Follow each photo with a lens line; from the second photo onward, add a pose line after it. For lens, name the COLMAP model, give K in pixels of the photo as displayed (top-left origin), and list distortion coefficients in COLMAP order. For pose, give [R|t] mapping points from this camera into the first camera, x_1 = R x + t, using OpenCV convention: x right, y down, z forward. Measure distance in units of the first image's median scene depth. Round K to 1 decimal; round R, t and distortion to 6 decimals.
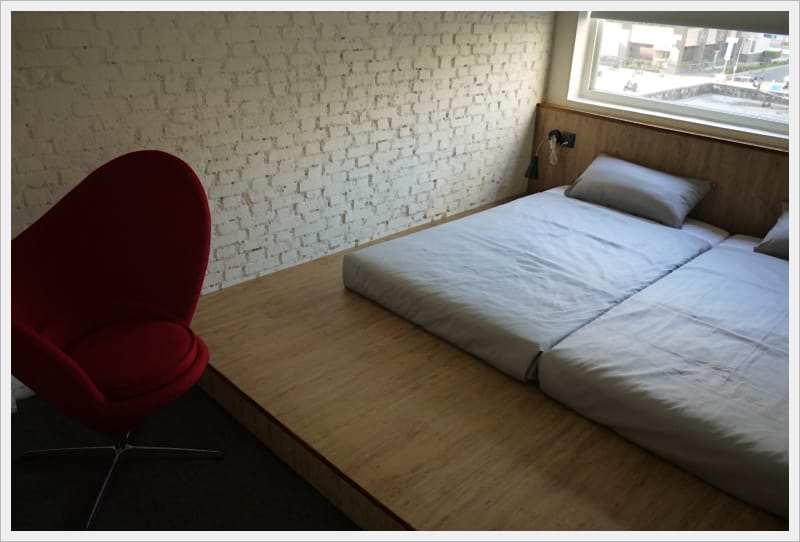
lens RADIAL K [[645.8, 0, 400.3], [0, 645.8, 274.4], [0, 0, 1]] dist [-0.043318, 0.018323]
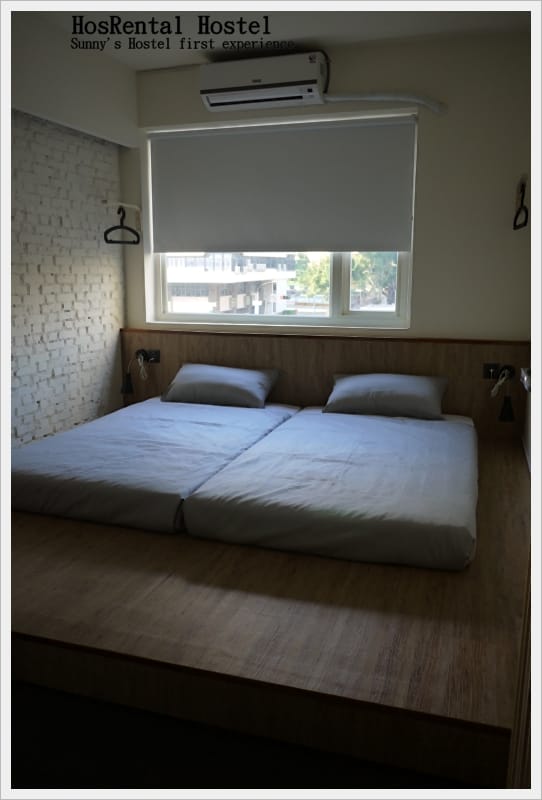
lens RADIAL K [[645.8, 0, 274.1], [0, 645.8, 396.3], [0, 0, 1]] dist [-0.043318, 0.018323]
pose [[0.883495, -0.127284, 0.450815, -0.078073], [0.226519, 0.958464, -0.173311, 0.113767], [-0.410031, 0.255237, 0.875631, -0.056607]]
